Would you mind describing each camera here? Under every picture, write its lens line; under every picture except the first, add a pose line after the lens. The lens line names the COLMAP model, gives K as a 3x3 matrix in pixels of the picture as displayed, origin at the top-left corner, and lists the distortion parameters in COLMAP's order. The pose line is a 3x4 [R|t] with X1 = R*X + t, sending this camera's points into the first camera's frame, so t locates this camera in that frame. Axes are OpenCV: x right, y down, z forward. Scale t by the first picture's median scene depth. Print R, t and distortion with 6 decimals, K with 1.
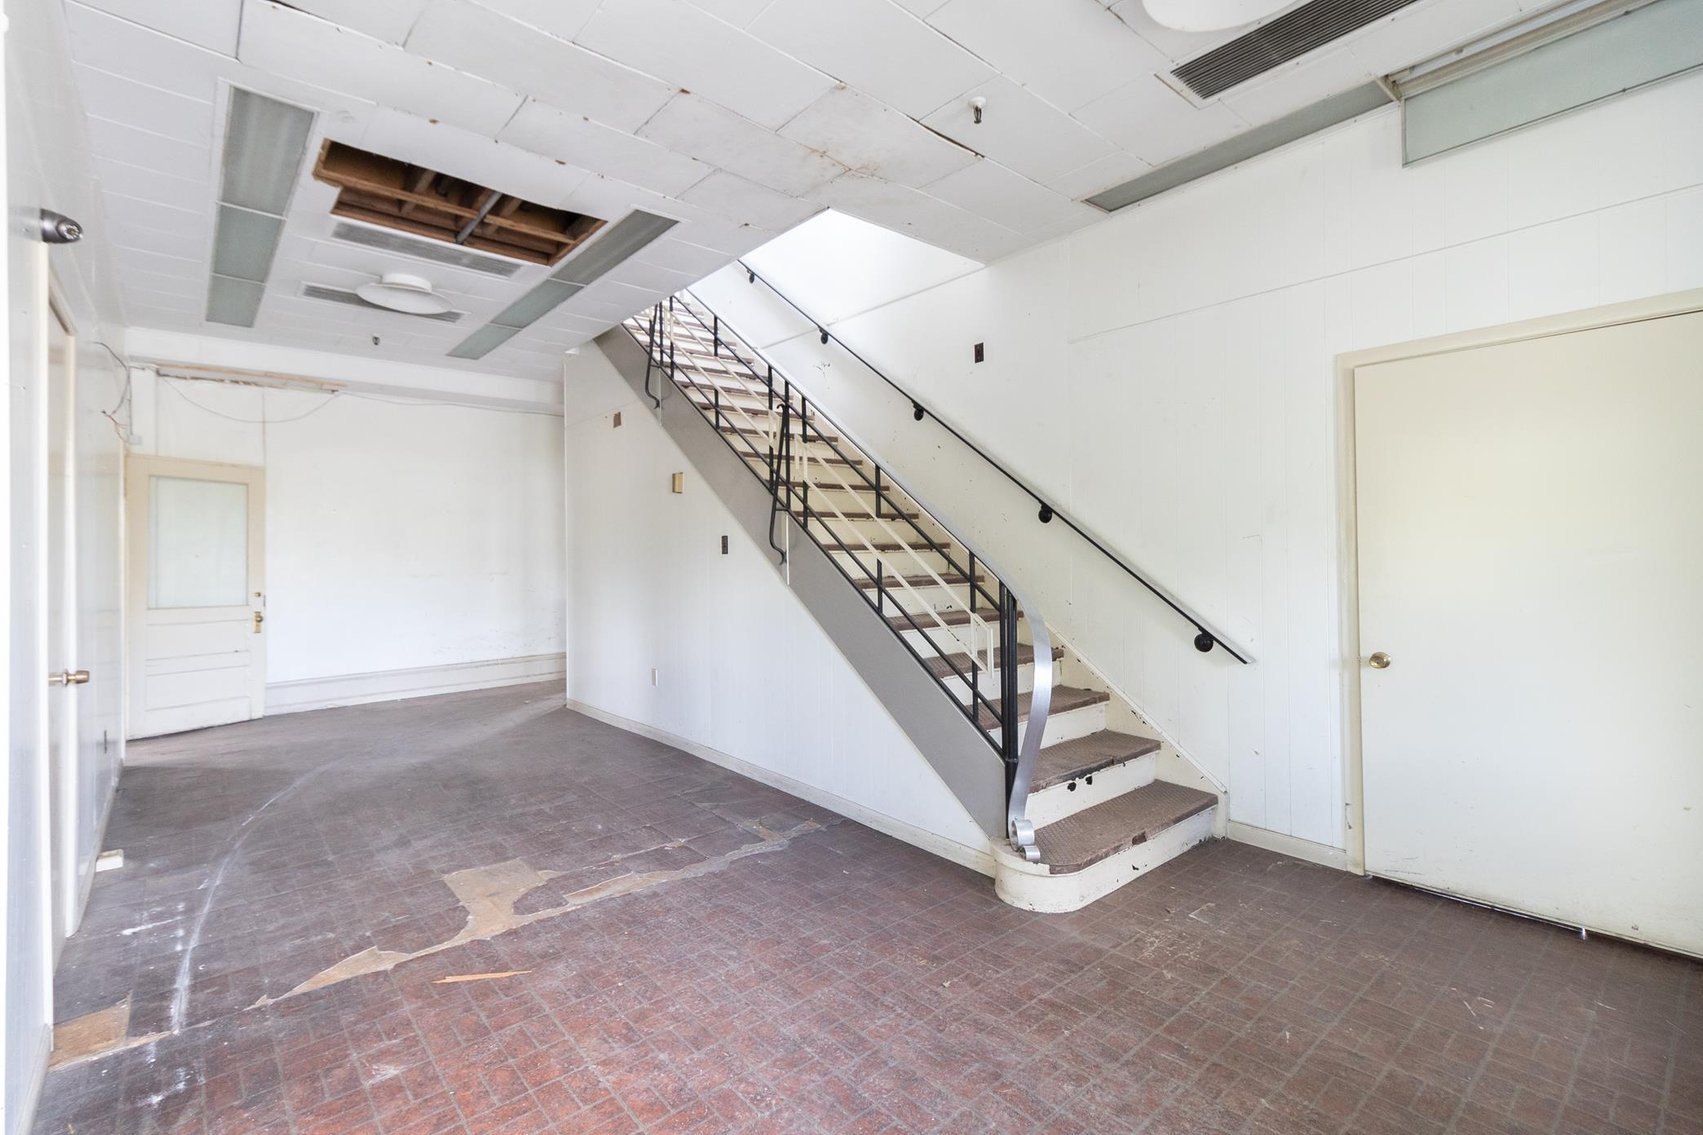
lens RADIAL K [[783.3, 0, 817.6], [0, 783.3, 552.5], [0, 0, 1]] dist [0.013591, -0.000770]
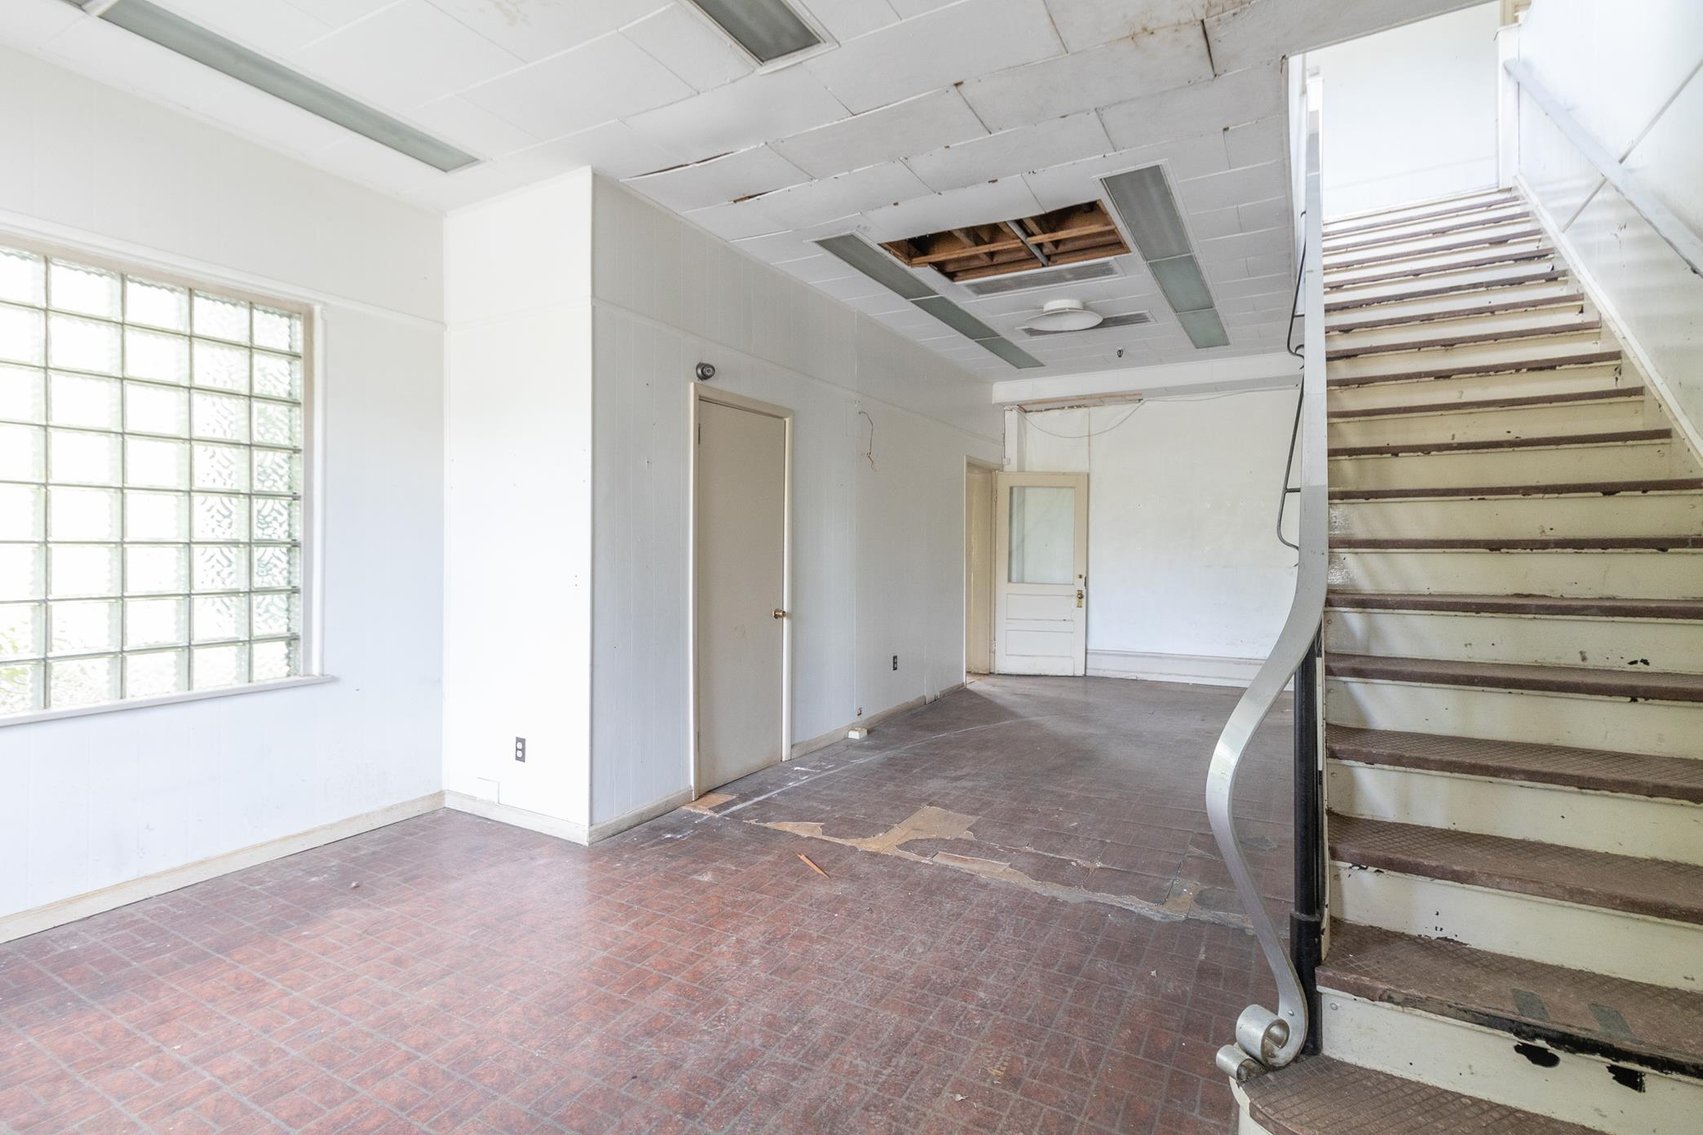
lens RADIAL K [[783.3, 0, 850.7], [0, 783.3, 550.7], [0, 0, 1]] dist [0.013591, -0.000770]
pose [[0.355848, 0.018125, -0.934368, 0.669181], [-0.007298, 0.999835, 0.016615, -0.010610], [0.934516, 0.000906, 0.355921, 0.481097]]
